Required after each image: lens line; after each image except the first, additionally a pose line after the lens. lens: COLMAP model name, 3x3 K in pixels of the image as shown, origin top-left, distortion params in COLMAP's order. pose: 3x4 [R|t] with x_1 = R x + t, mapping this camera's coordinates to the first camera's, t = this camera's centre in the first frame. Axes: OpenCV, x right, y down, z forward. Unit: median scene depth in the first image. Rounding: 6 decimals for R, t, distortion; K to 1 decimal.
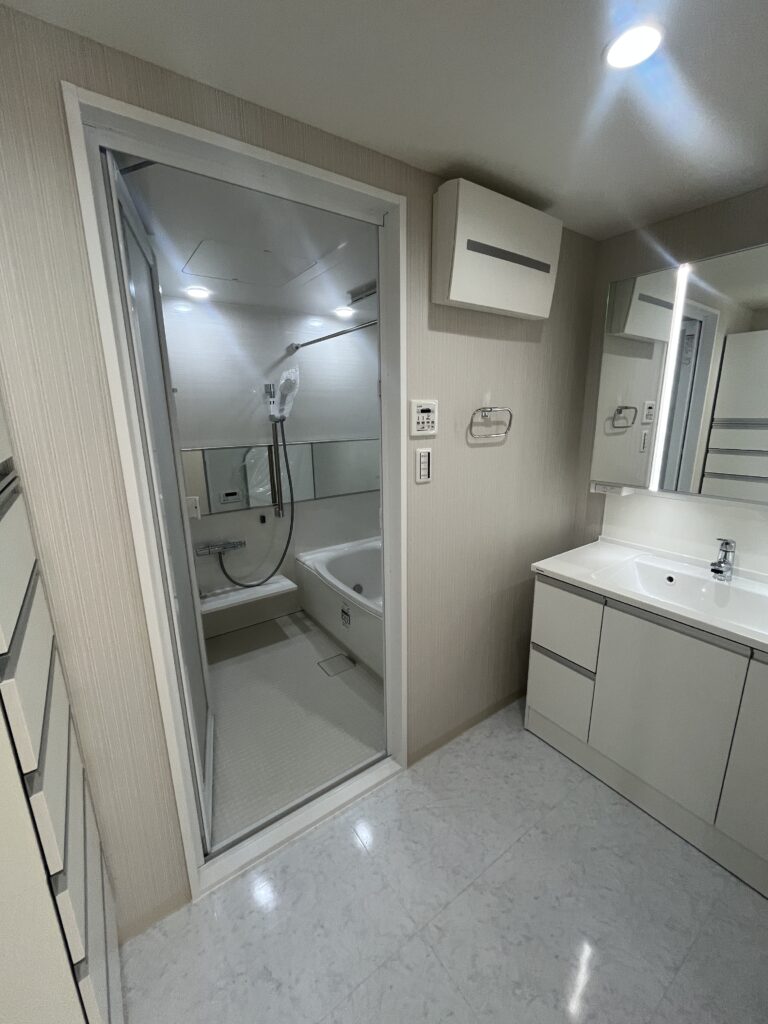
lens RADIAL K [[416.9, 0, 385.3], [0, 416.9, 510.1], [0, 0, 1]] dist [-0.002325, 0.000071]
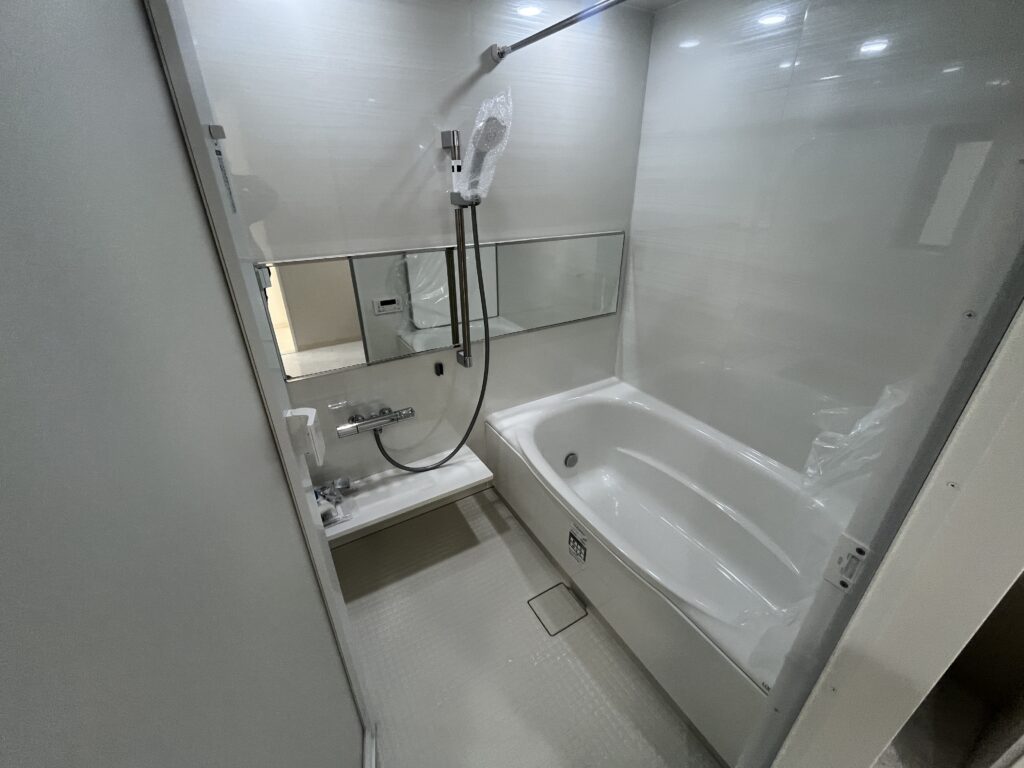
lens RADIAL K [[416.9, 0, 509.2], [0, 416.9, 379.3], [0, 0, 1]] dist [-0.002325, 0.000071]
pose [[0.996527, 0.042597, -0.071555, -0.147257], [-0.025930, 0.975276, 0.219465, -0.107491], [0.079135, -0.216847, 0.972993, 0.404074]]
